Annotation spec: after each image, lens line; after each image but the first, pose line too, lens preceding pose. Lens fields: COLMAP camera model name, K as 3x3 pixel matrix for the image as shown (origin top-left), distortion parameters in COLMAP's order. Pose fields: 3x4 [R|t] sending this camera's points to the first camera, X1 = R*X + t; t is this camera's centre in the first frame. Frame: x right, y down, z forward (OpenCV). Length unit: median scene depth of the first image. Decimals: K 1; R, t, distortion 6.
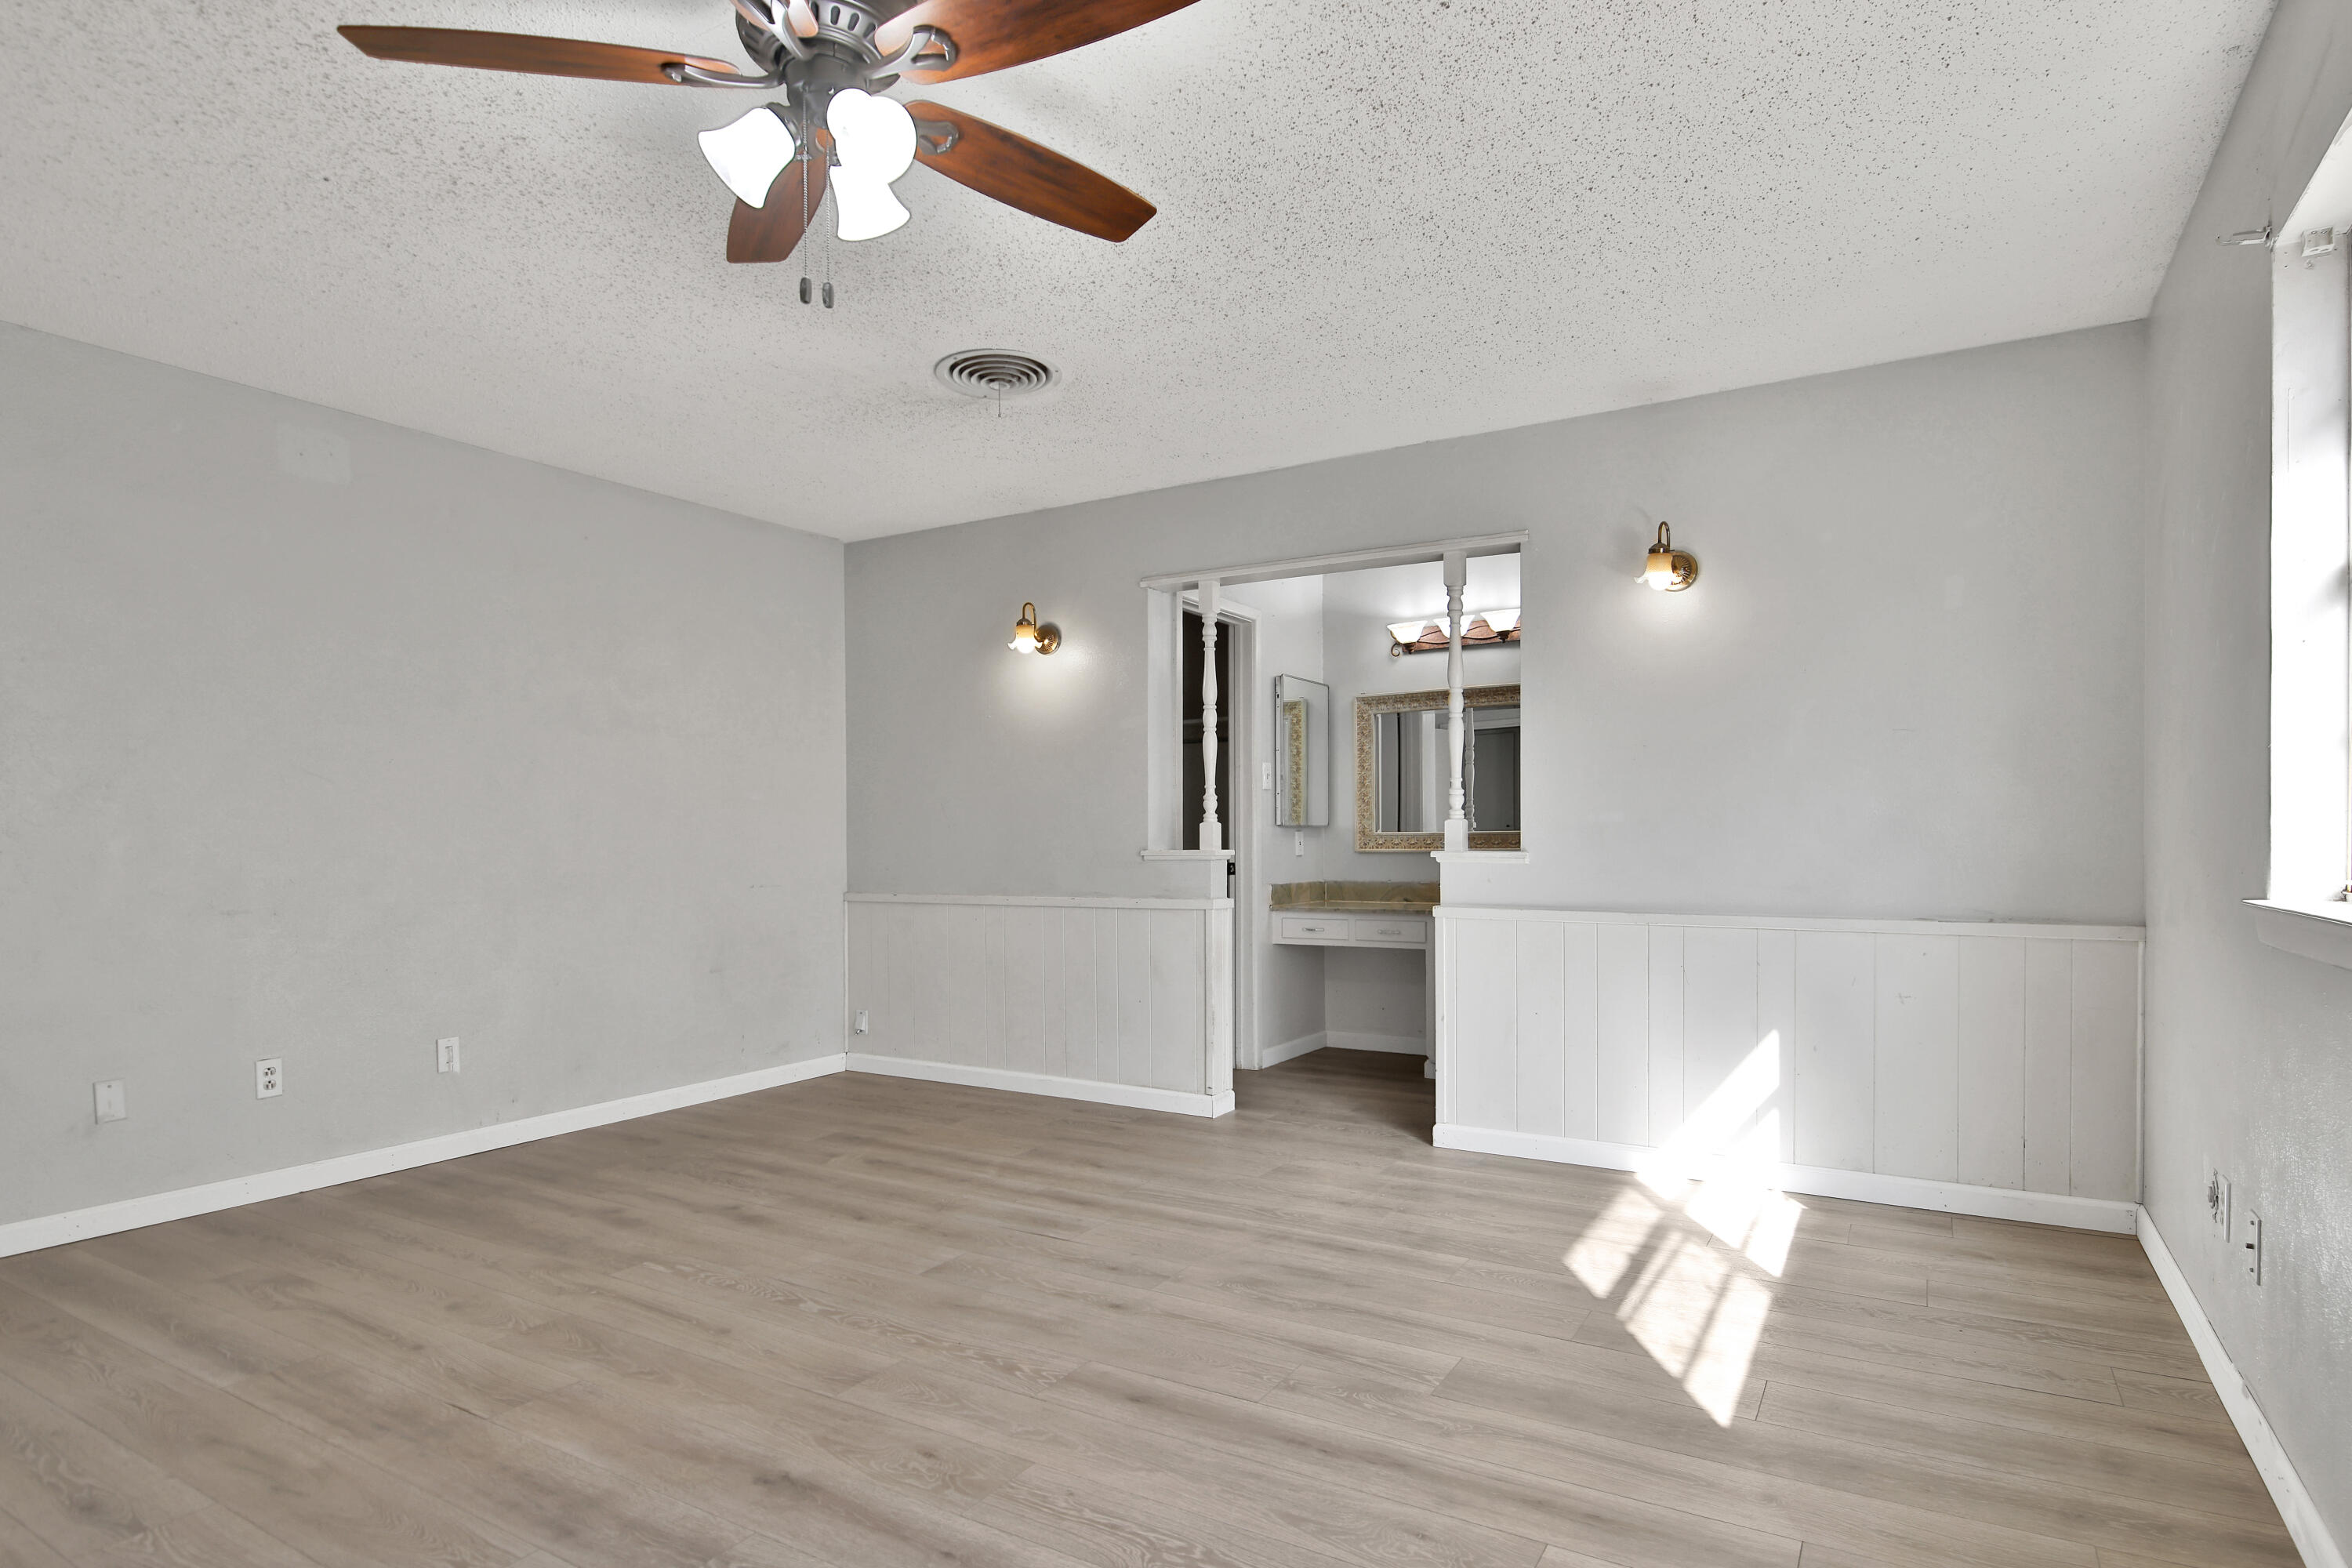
lens RADIAL K [[1234.0, 0, 1184.1], [0, 1234.0, 829.4], [0, 0, 1]] dist [-0.000576, -0.002740]
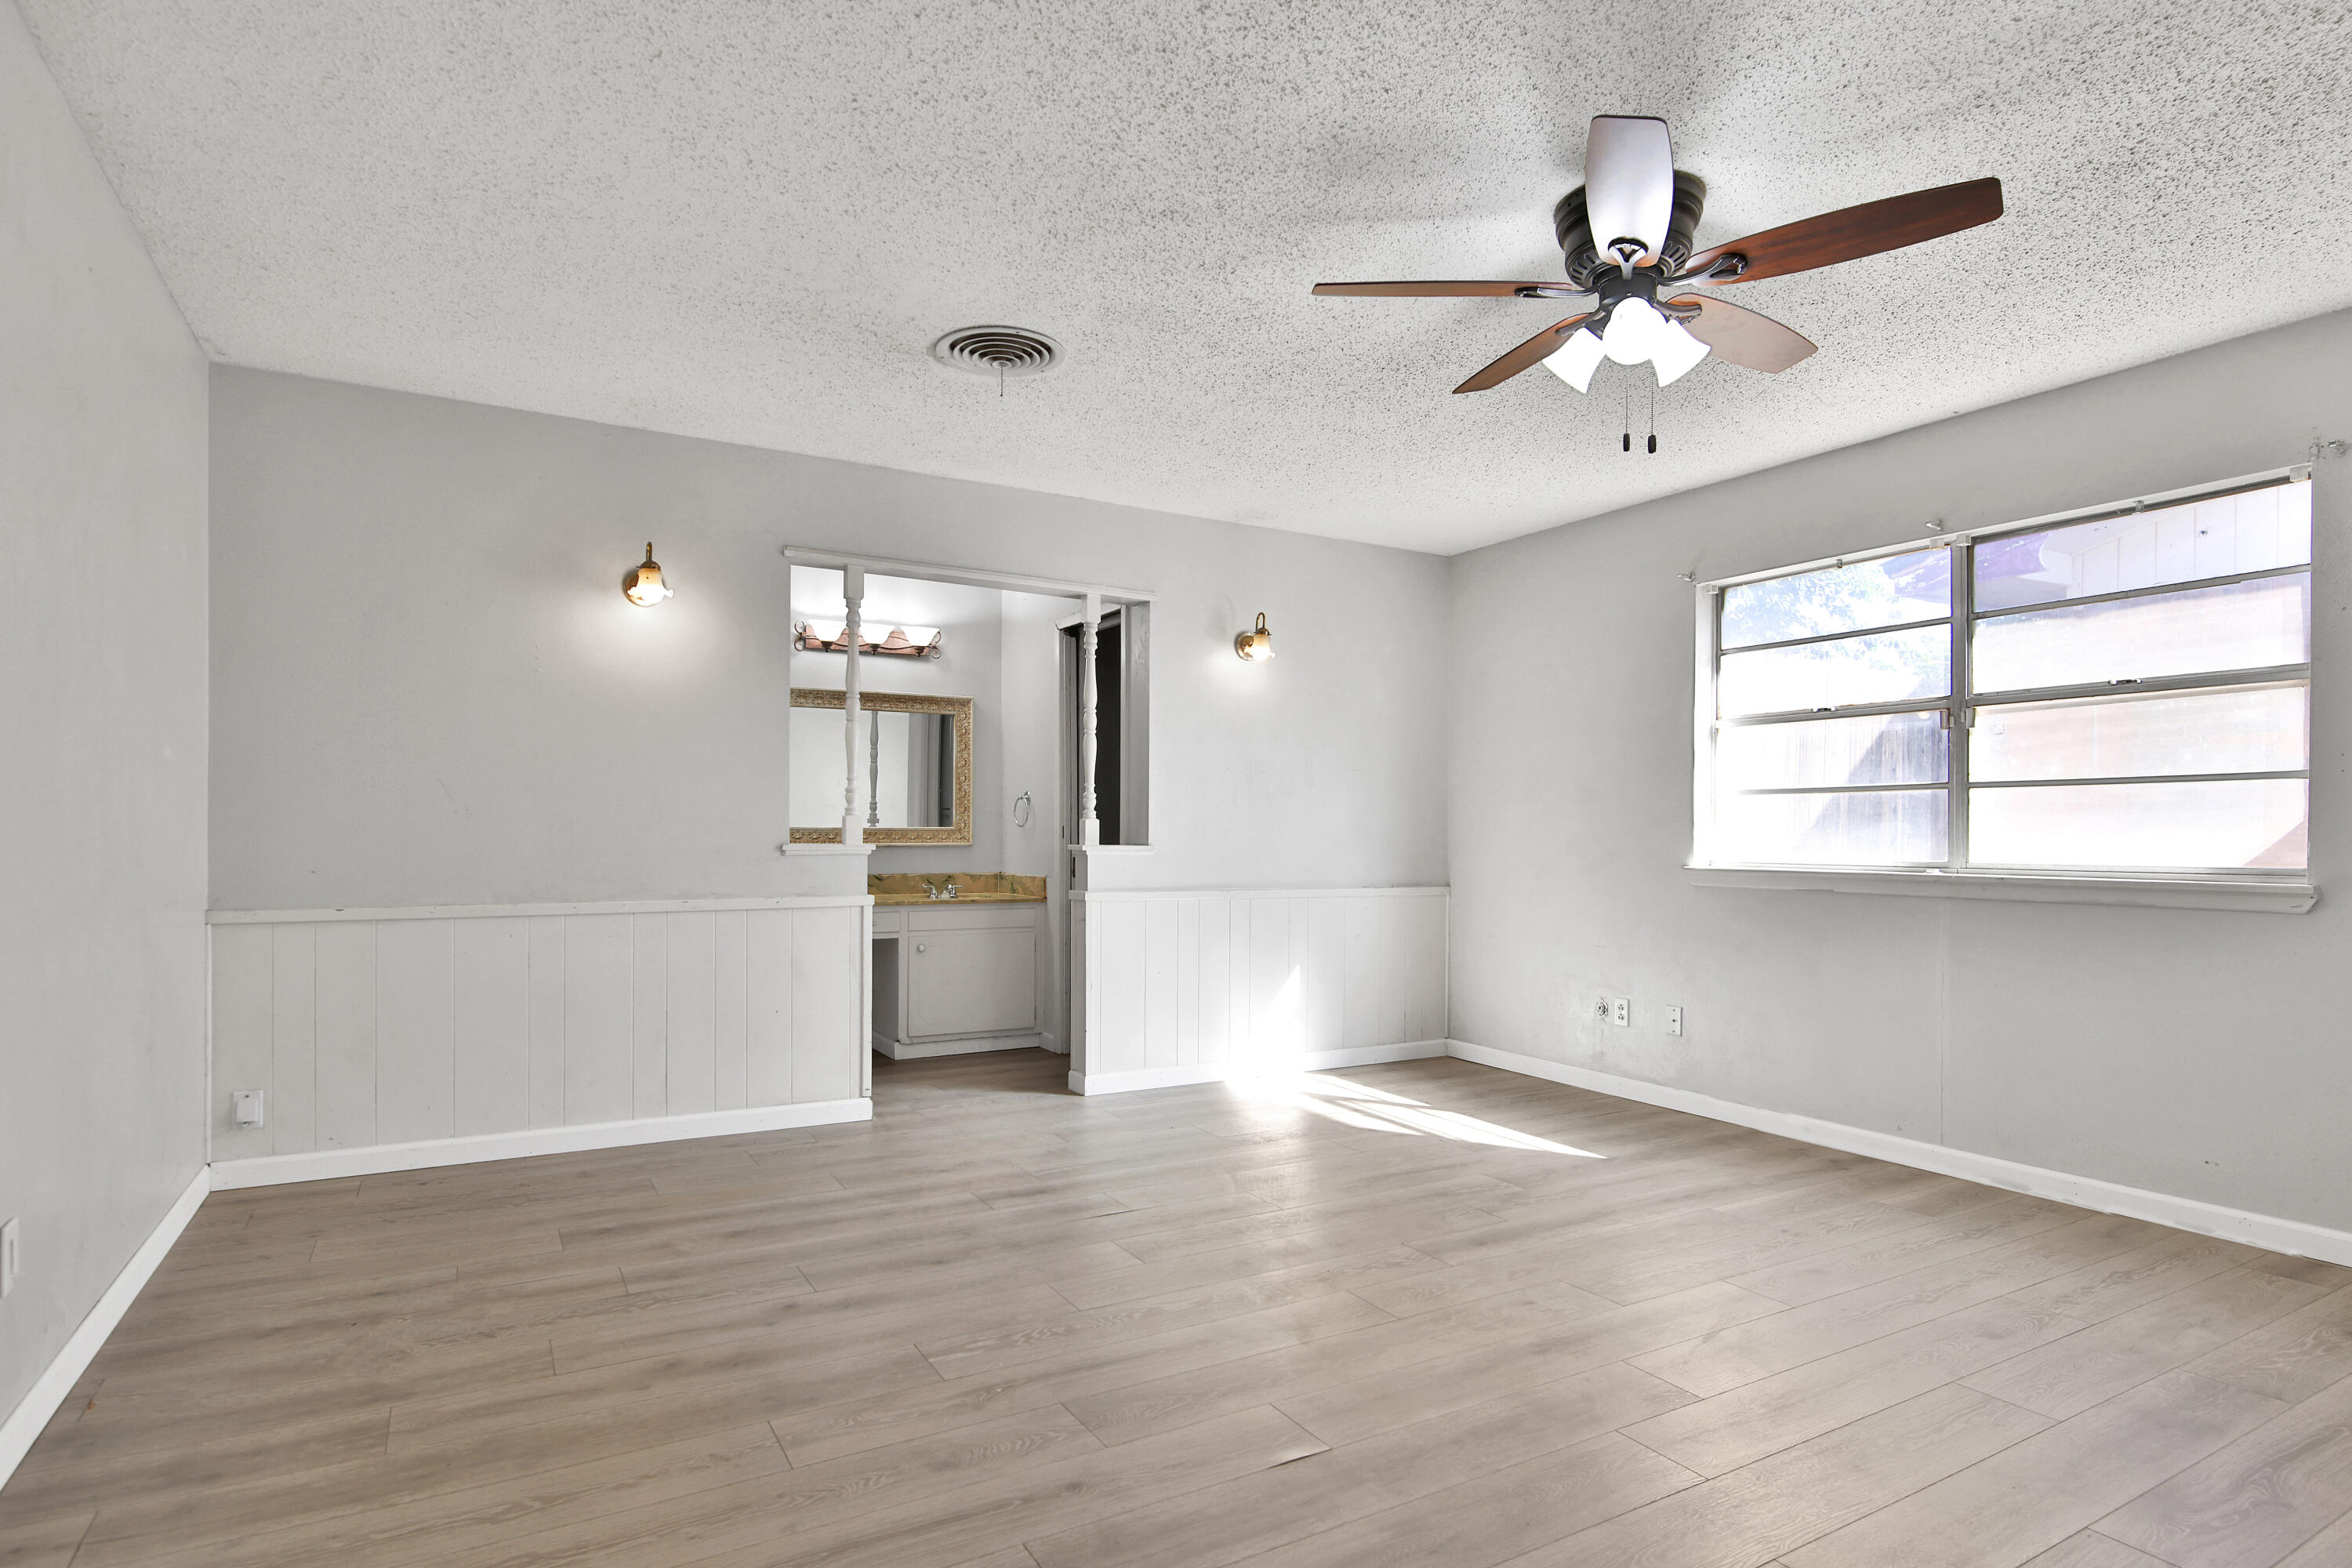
lens RADIAL K [[1234.0, 0, 1173.7], [0, 1234.0, 805.6], [0, 0, 1]] dist [-0.000576, -0.002740]
pose [[0.486431, 0.028655, 0.873249, -0.839022], [-0.014388, 0.999589, -0.024786, 0.008262], [-0.873601, -0.000508, 0.486643, 0.373772]]
